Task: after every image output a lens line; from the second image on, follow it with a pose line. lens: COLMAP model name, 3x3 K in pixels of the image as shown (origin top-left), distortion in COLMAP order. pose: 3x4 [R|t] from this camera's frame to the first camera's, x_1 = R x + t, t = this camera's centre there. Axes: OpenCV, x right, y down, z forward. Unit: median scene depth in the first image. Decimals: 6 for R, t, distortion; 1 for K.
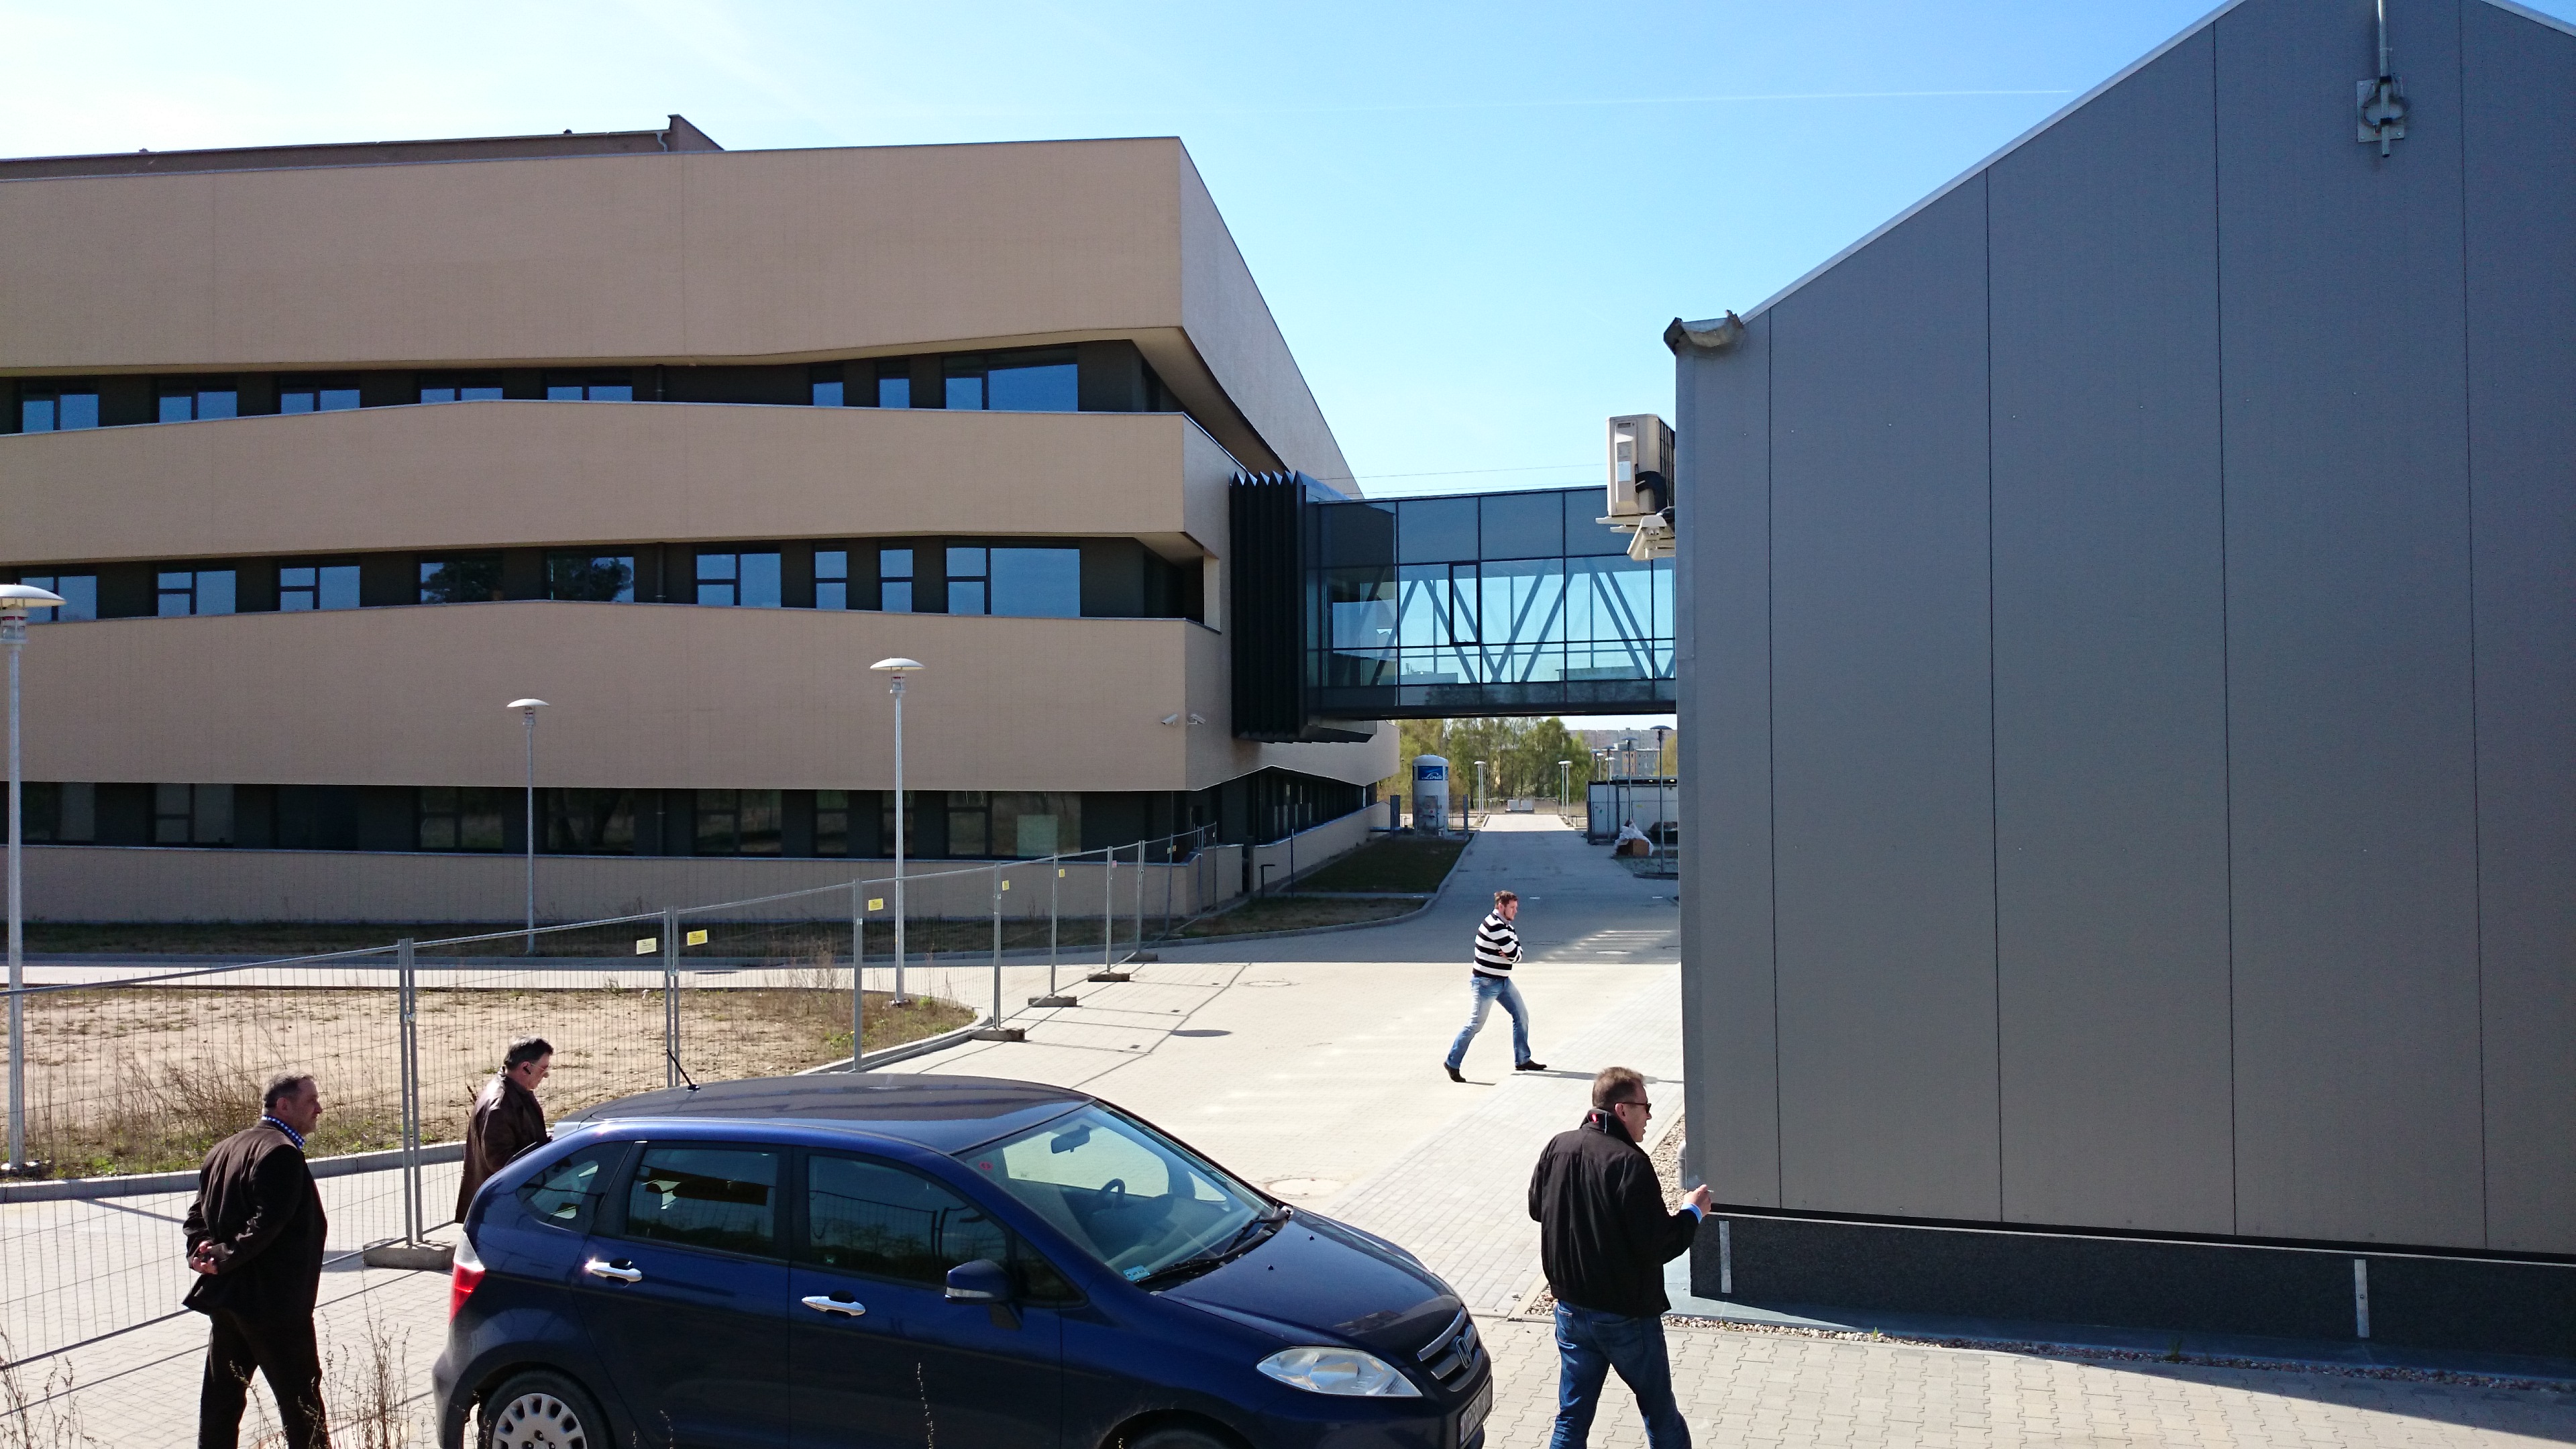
lens RADIAL K [[2034.1, 0, 1290.4], [0, 2034.1, 779.1], [0, 0, 1]] dist [0.099731, -0.001592]
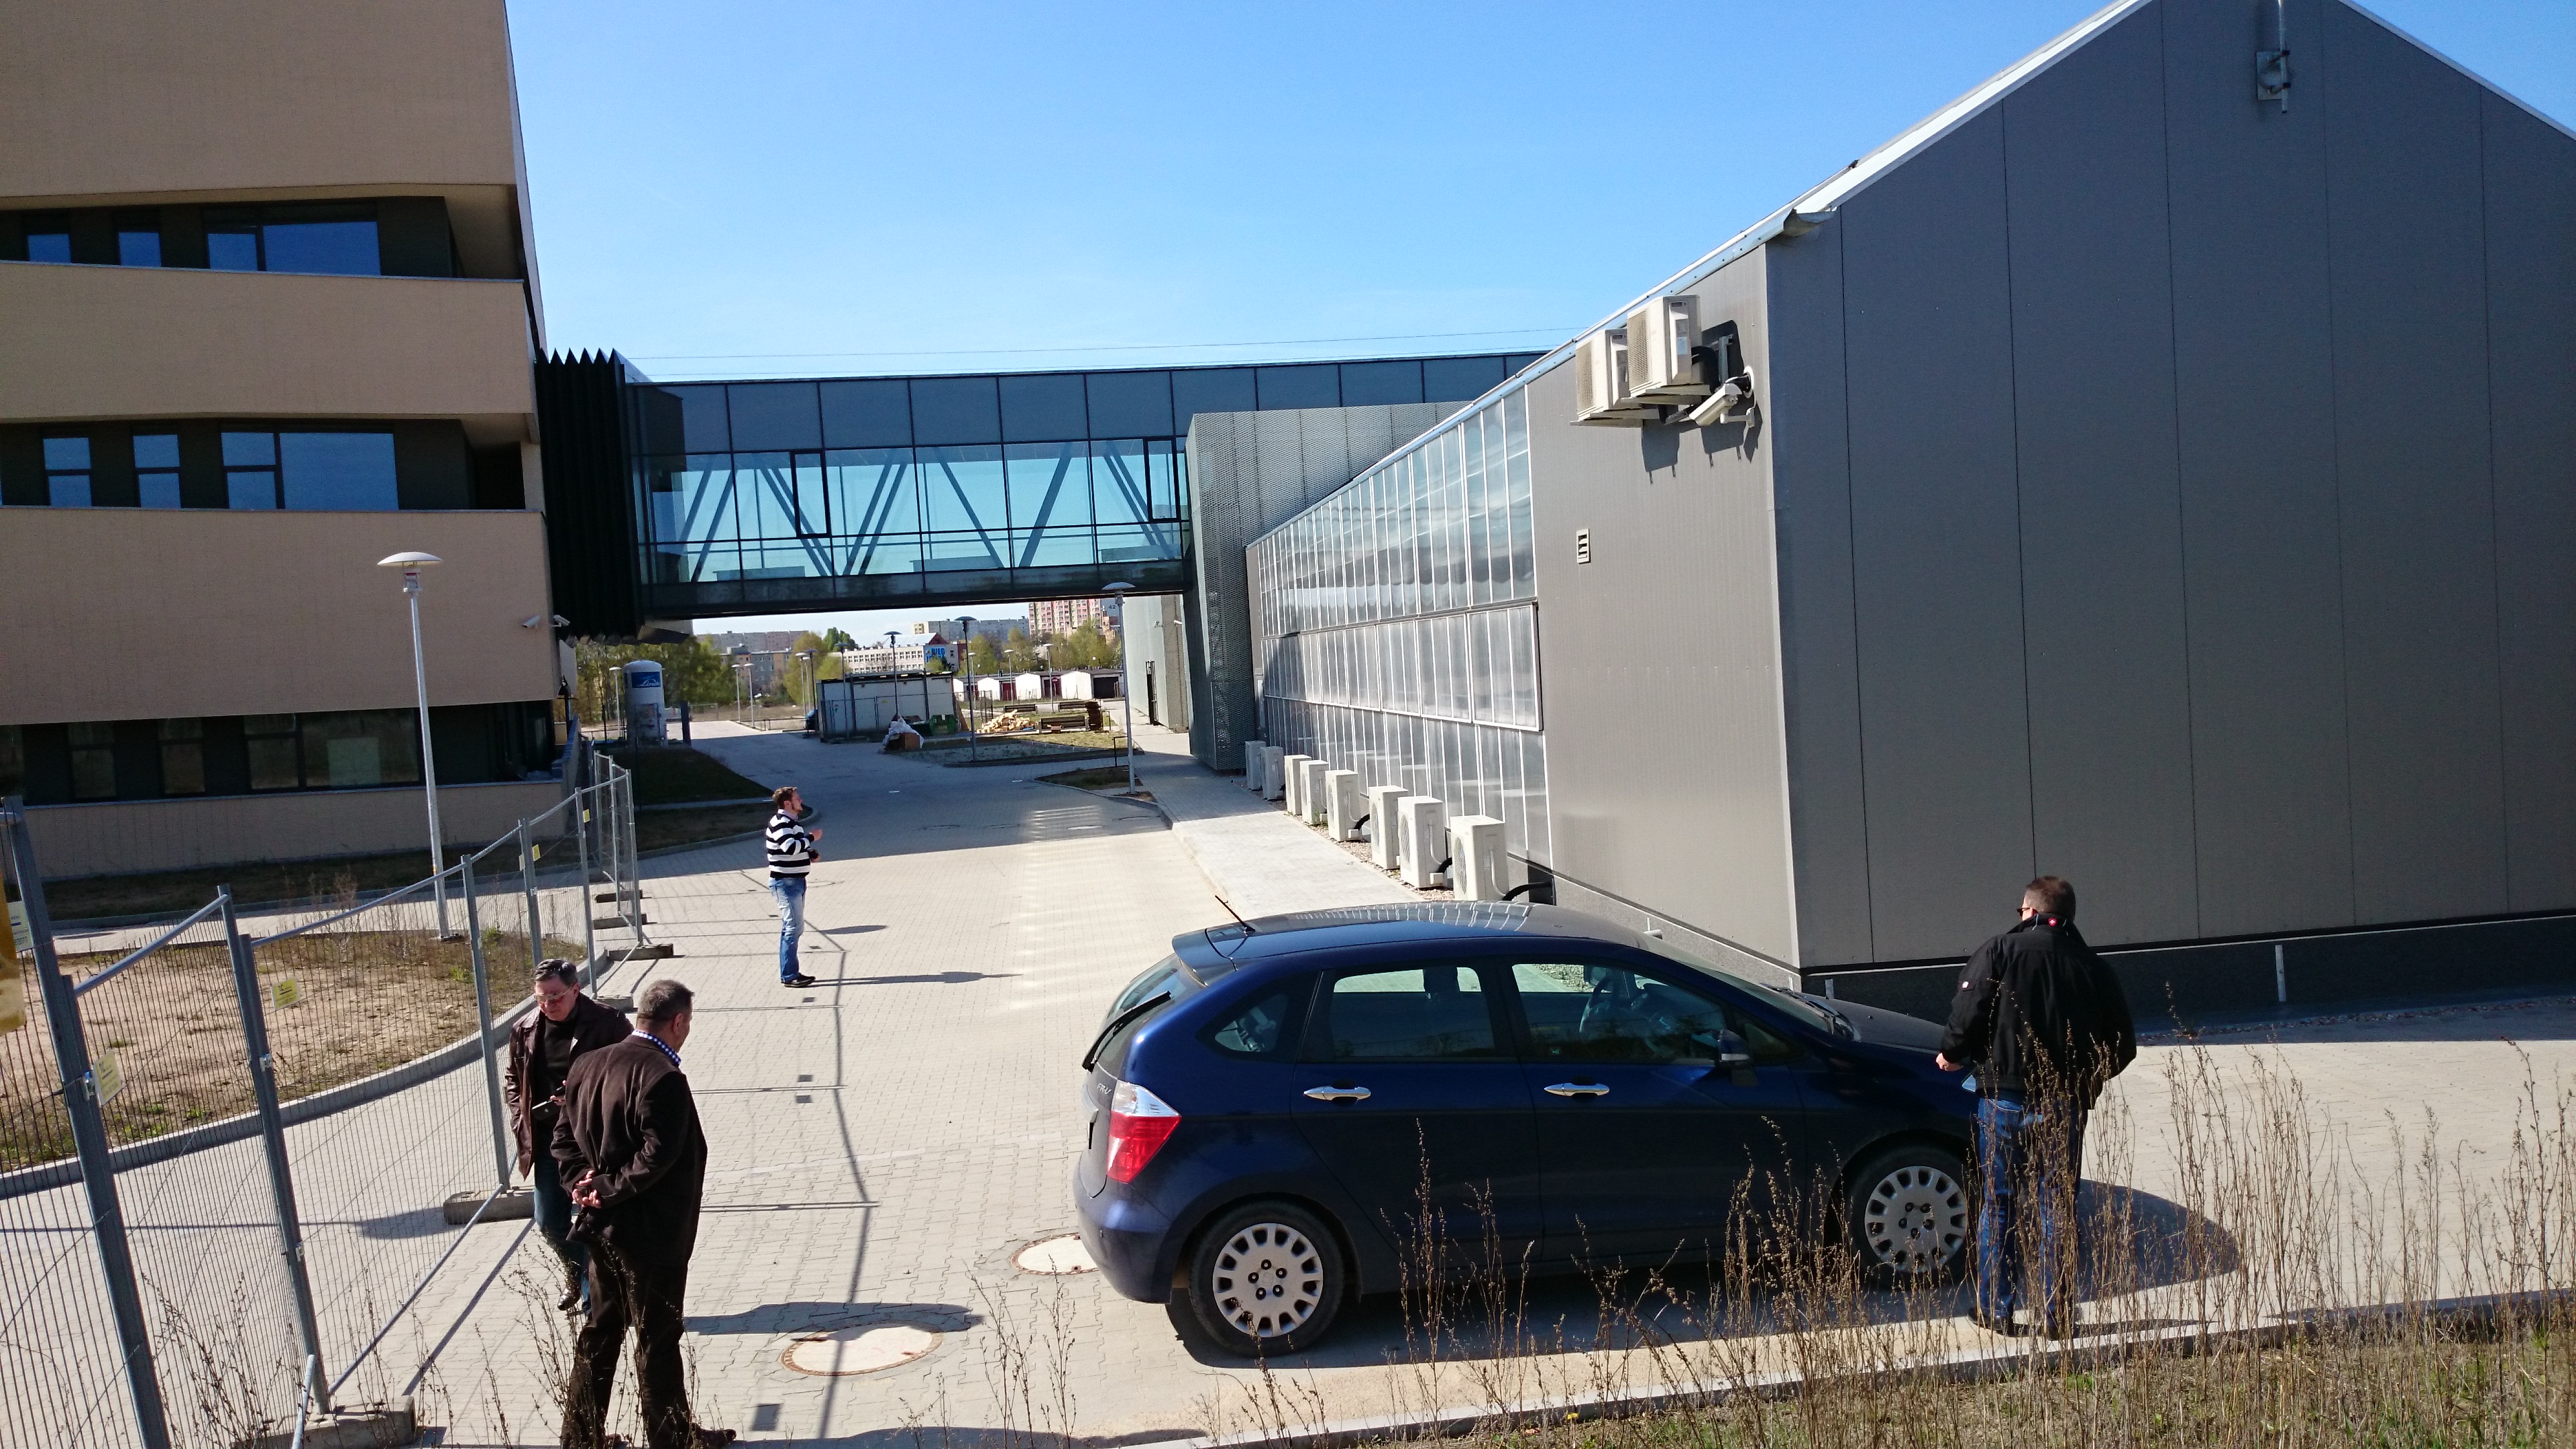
lens RADIAL K [[2005.2, 0, 1348.8], [0, 2005.2, 719.7], [0, 0, 1]] dist [0.197140, -0.249882]
pose [[0.907006, -0.061483, 0.416606, -0.110622], [0.052178, 0.998069, 0.033697, 0.002179], [-0.417873, -0.008826, 0.908463, 0.010753]]
